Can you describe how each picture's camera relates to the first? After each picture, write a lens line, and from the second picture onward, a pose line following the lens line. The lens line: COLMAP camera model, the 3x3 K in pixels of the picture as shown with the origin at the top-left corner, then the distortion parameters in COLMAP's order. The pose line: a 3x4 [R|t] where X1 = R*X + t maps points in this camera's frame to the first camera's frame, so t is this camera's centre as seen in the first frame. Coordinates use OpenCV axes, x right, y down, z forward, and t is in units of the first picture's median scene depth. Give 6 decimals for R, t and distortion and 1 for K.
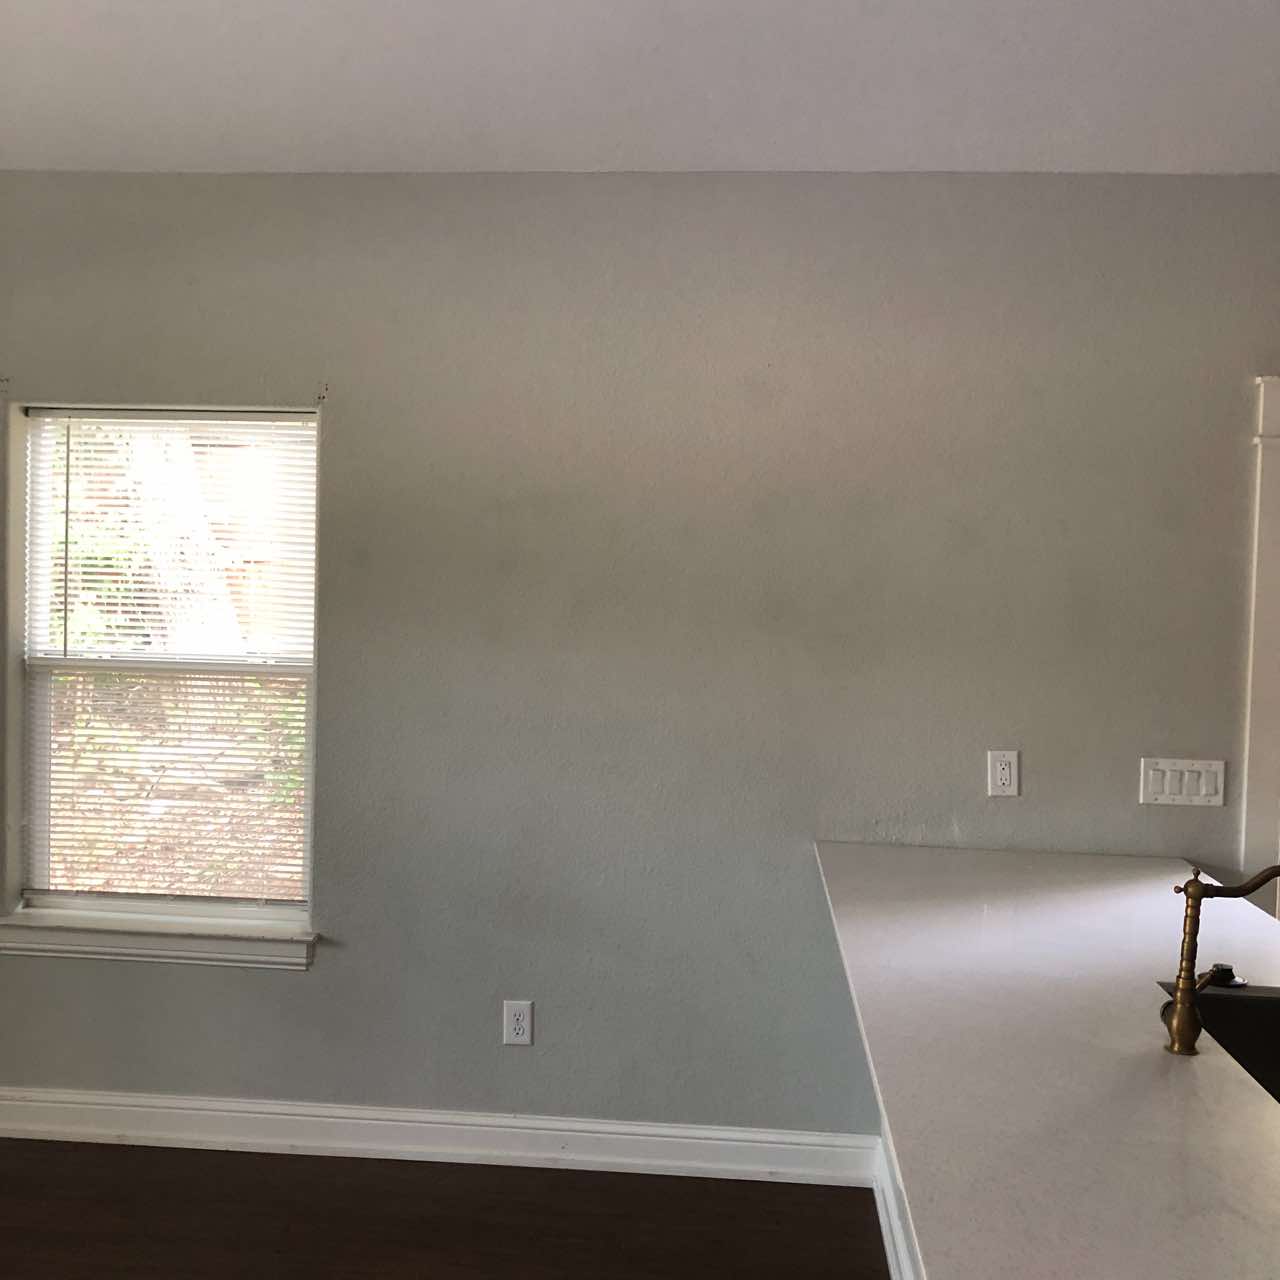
lens RADIAL K [[1432.9, 0, 640.0], [0, 1432.9, 640.0], [0, 0, 1]] dist [0.030142, 0.028743]
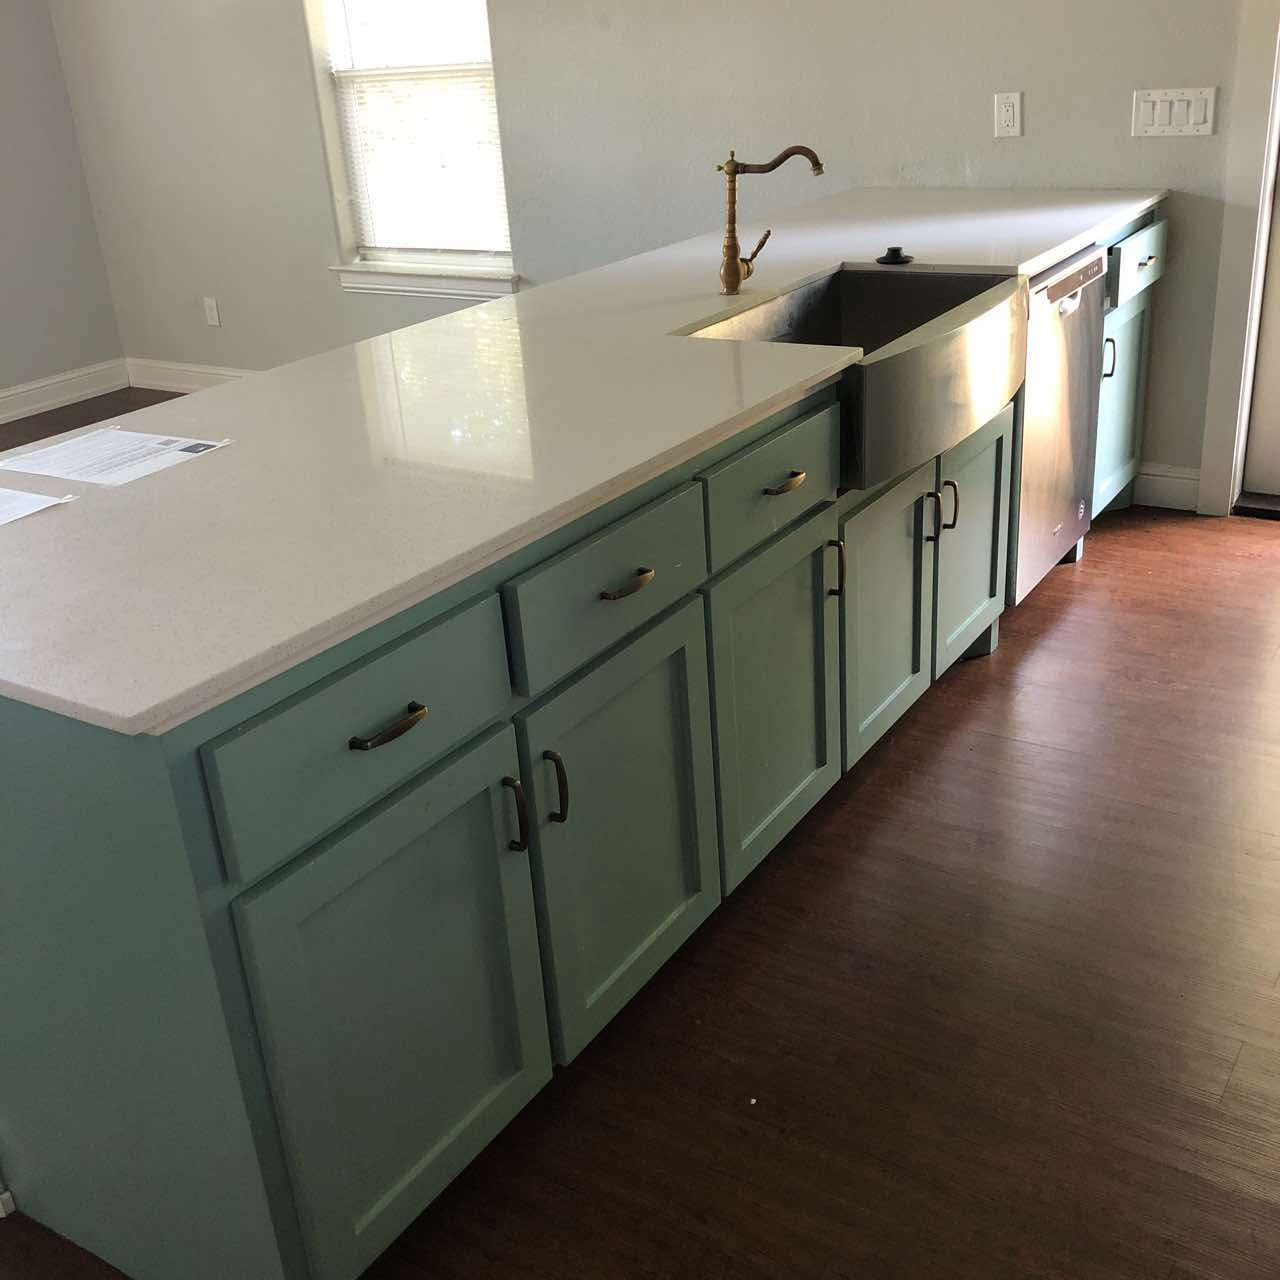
lens RADIAL K [[1432.5, 0, 642.2], [0, 1432.5, 628.6], [0, 0, 1]] dist [-0.018840, 0.030722]
pose [[0.874229, 0.108800, -0.473165, 0.565111], [0.070697, 0.935653, 0.345767, 0.063465], [0.480338, -0.335731, 0.810284, -0.135648]]
